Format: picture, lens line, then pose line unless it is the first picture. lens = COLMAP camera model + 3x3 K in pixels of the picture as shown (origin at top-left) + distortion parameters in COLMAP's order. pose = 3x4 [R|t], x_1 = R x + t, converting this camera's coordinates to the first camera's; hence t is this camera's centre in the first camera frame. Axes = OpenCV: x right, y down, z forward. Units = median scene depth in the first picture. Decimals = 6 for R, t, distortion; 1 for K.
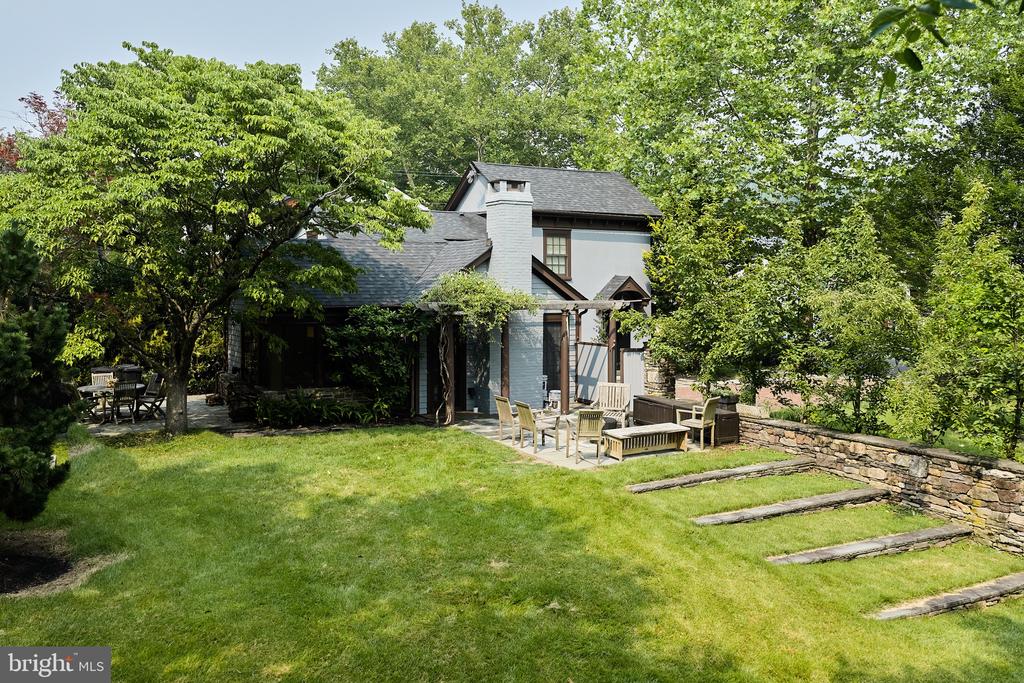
lens RADIAL K [[868.2, 0, 523.4], [0, 868.2, 280.8], [0, 0, 1]] dist [0.006043, -0.001647]
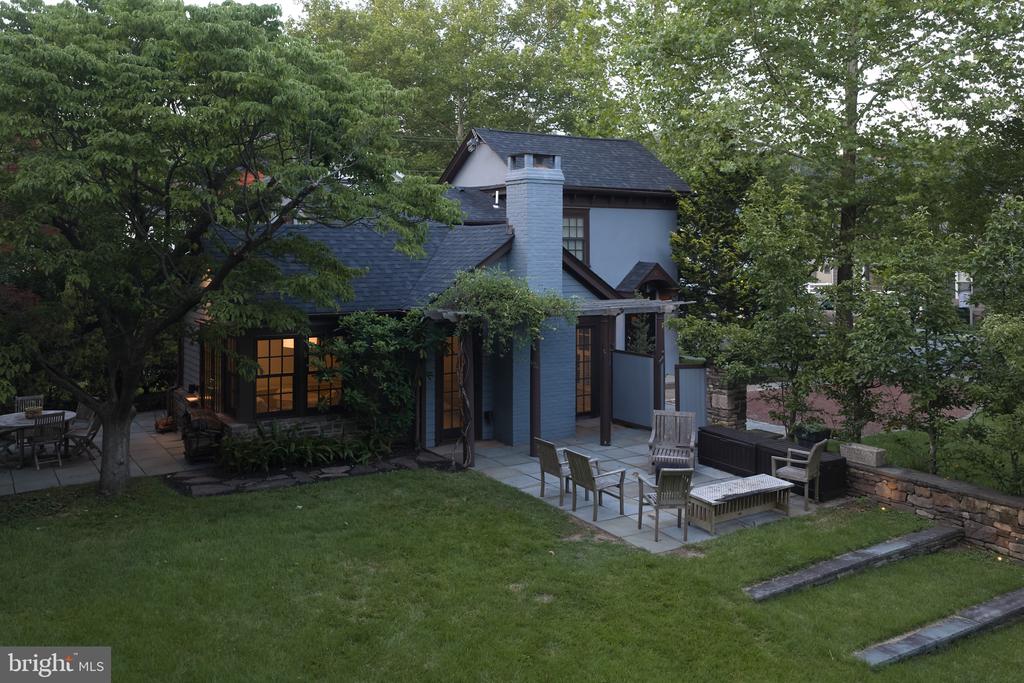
lens RADIAL K [[882.7, 0, 513.9], [0, 882.7, 236.1], [0, 0, 1]] dist [-0.000764, 0.005254]
pose [[0.999426, 0.003324, 0.033709, -0.064765], [-0.003084, 0.999970, -0.007146, -0.033566], [-0.033731, 0.007038, 0.999406, 0.179755]]
